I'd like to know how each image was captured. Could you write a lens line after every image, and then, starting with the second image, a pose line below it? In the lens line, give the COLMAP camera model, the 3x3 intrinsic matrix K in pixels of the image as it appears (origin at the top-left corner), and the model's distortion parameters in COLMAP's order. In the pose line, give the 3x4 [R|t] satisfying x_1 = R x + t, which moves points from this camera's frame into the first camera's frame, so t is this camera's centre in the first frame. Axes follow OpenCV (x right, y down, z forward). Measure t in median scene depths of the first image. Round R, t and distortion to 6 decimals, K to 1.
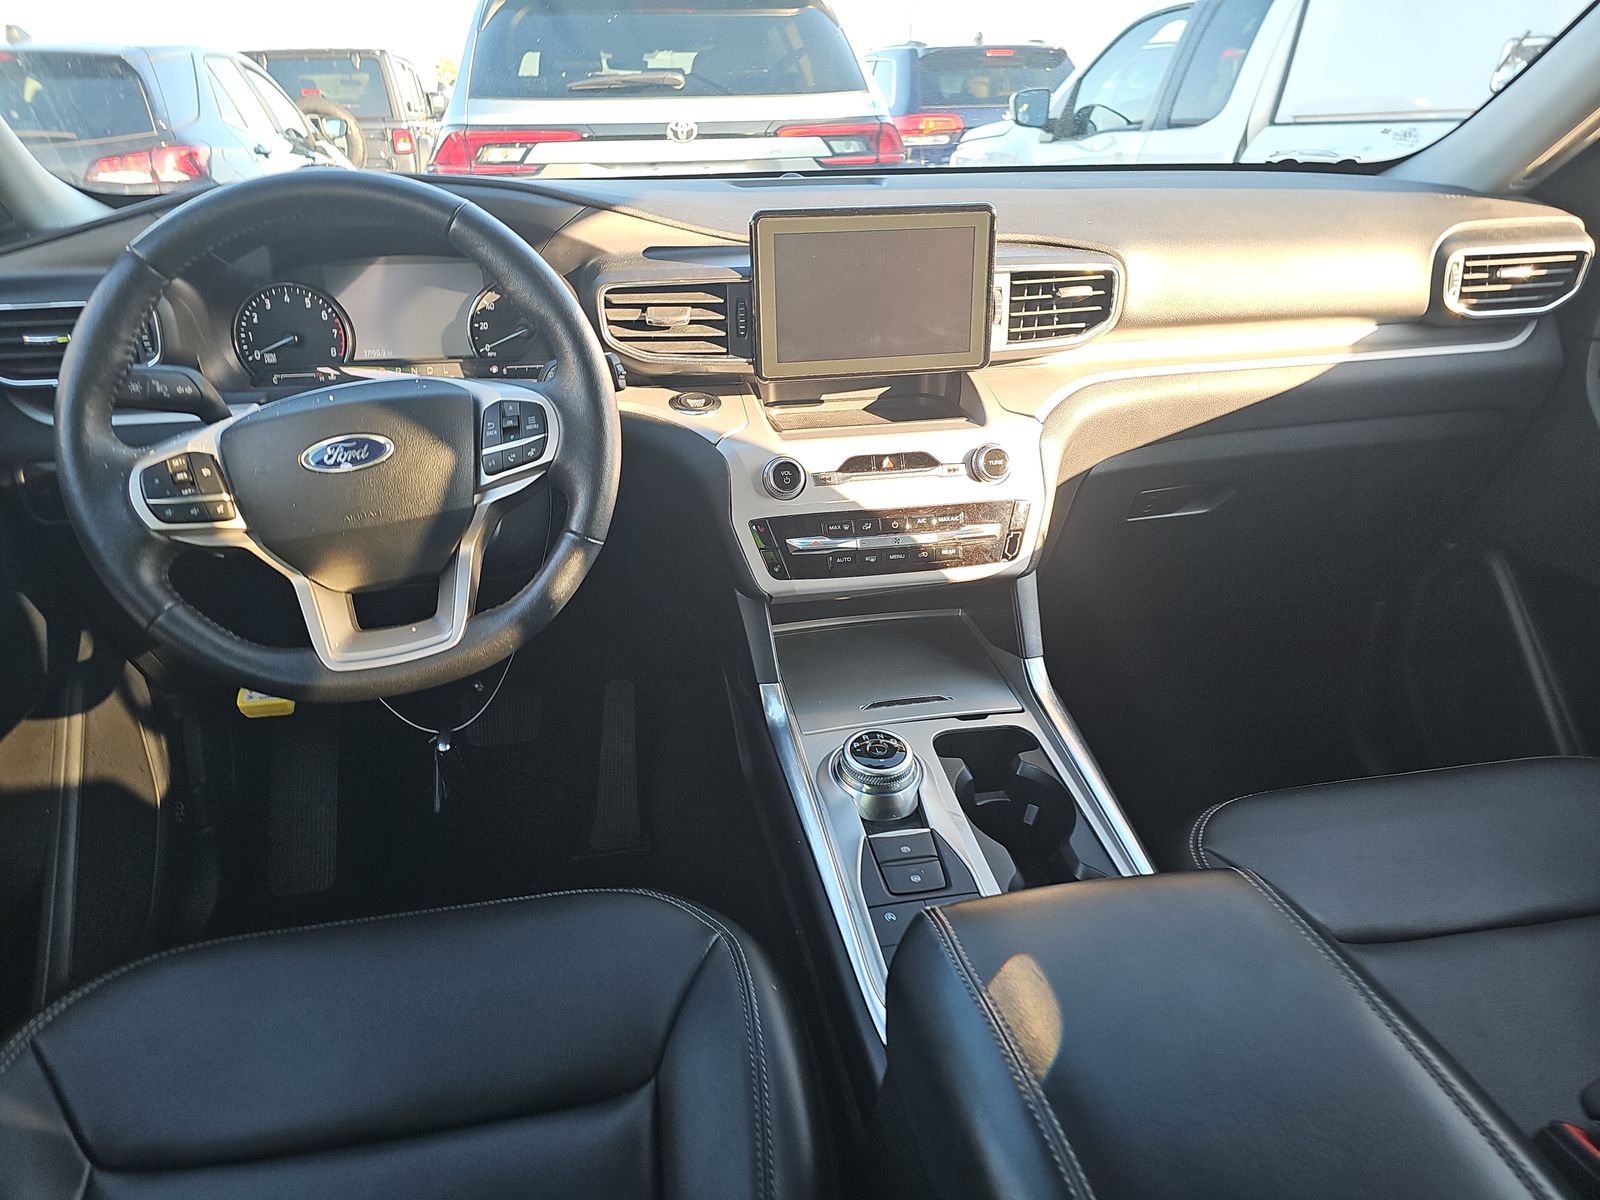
lens RADIAL K [[1059.1, 0, 802.5], [0, 1059.1, 583.2], [0, 0, 1]] dist [0.032402, -0.033417]
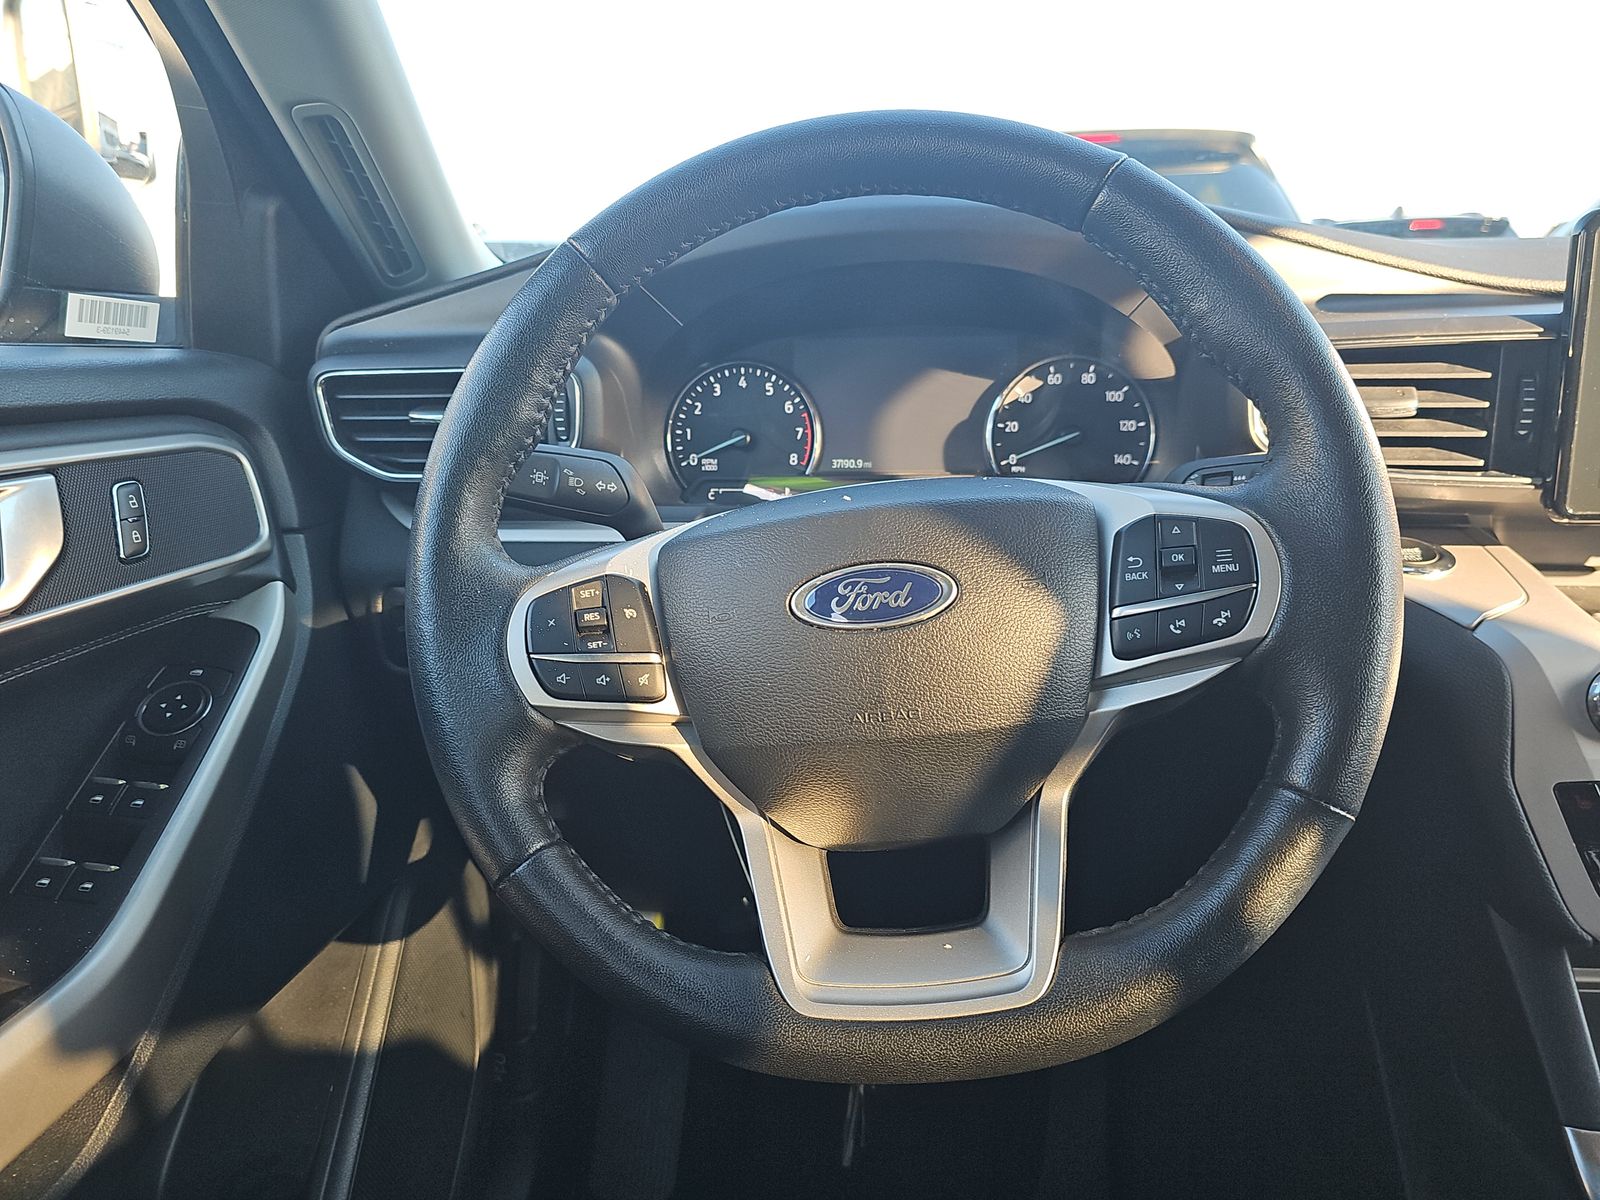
lens RADIAL K [[1059.1, 0, 802.5], [0, 1059.1, 583.2], [0, 0, 1]] dist [0.032402, -0.033417]
pose [[0.954951, 0.060816, -0.290465, -0.284671], [-0.109217, 0.982104, -0.153442, -0.039909], [0.275935, 0.178253, 0.944503, 0.451706]]
